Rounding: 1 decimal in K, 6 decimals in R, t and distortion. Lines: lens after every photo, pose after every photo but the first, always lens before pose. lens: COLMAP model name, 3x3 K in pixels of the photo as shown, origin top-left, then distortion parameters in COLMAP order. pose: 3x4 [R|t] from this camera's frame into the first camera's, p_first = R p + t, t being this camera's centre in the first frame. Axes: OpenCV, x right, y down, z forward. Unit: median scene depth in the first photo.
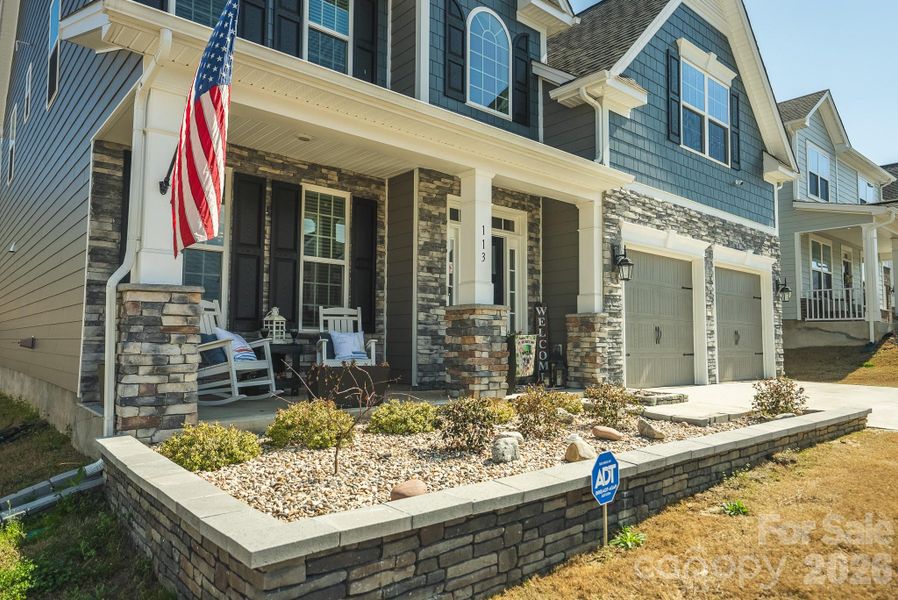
lens RADIAL K [[569.7, 0, 454.3], [0, 569.7, 301.0], [0, 0, 1]] dist [0.015340, -0.000049]
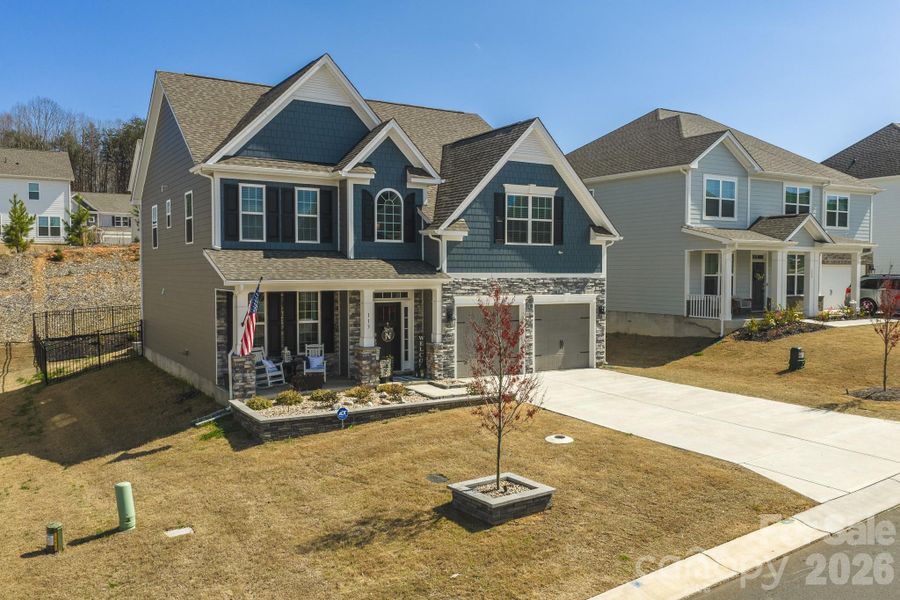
lens RADIAL K [[669.0, 0, 450.5], [0, 669.0, 305.4], [0, 0, 1]] dist [0.010939, 0.000084]
pose [[0.987351, 0.000120, -0.158552, 0.786802], [0.017449, 0.993843, 0.109412, -0.440352], [0.157589, -0.110794, 0.981270, -1.581066]]
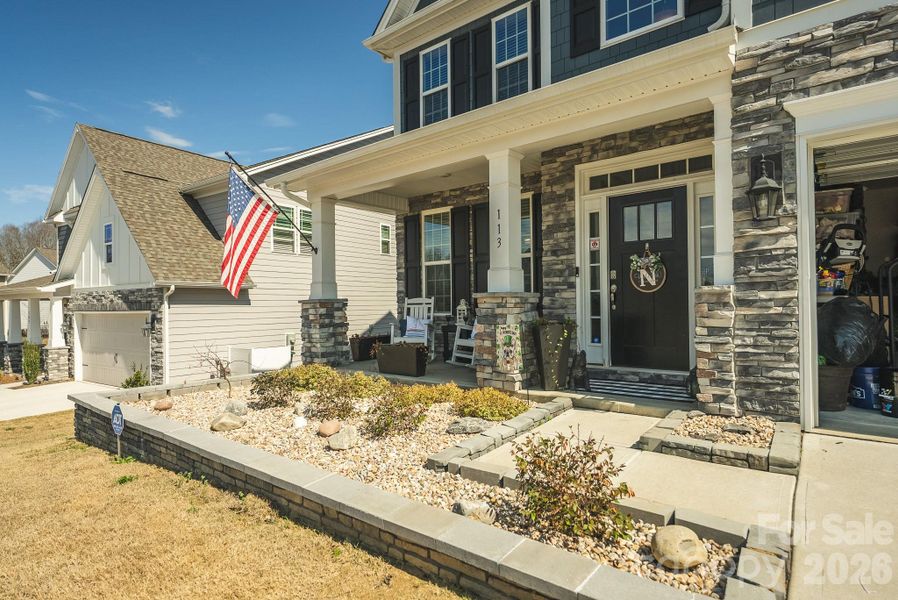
lens RADIAL K [[485.4, 0, 456.4], [0, 485.4, 304.2], [0, 0, 1]] dist [-0.000798, -0.001143]
pose [[0.175821, -0.011929, -0.984350, 0.807905], [0.086756, 0.996224, 0.003423, 0.016904], [0.980592, -0.086000, 0.176192, 0.736761]]
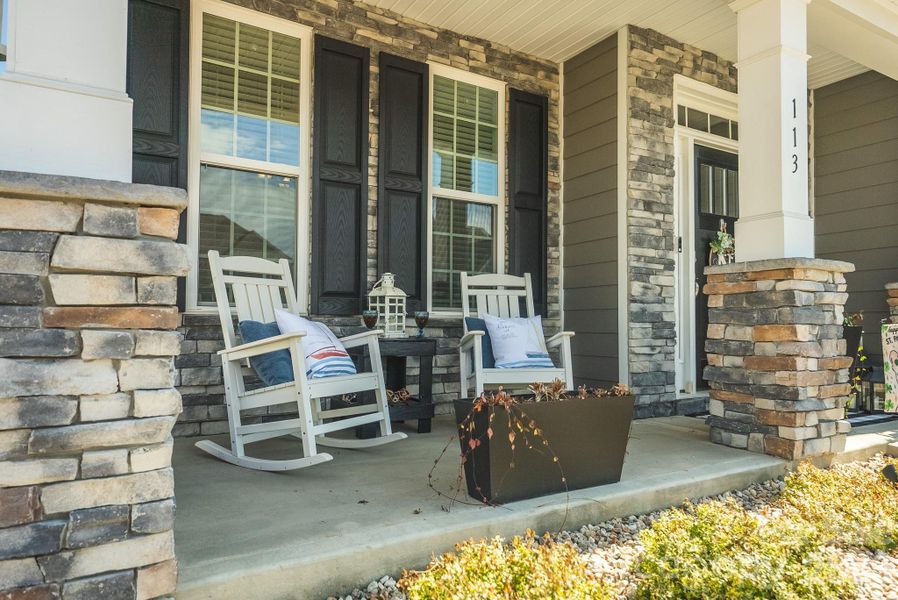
lens RADIAL K [[569.7, 0, 458.3], [0, 569.7, 302.0], [0, 0, 1]] dist [0.015340, -0.000049]
pose [[0.983735, -0.005846, -0.179531, -0.138202], [0.012169, 0.999343, 0.034134, 0.020273], [0.179214, -0.035764, 0.983160, 0.437236]]
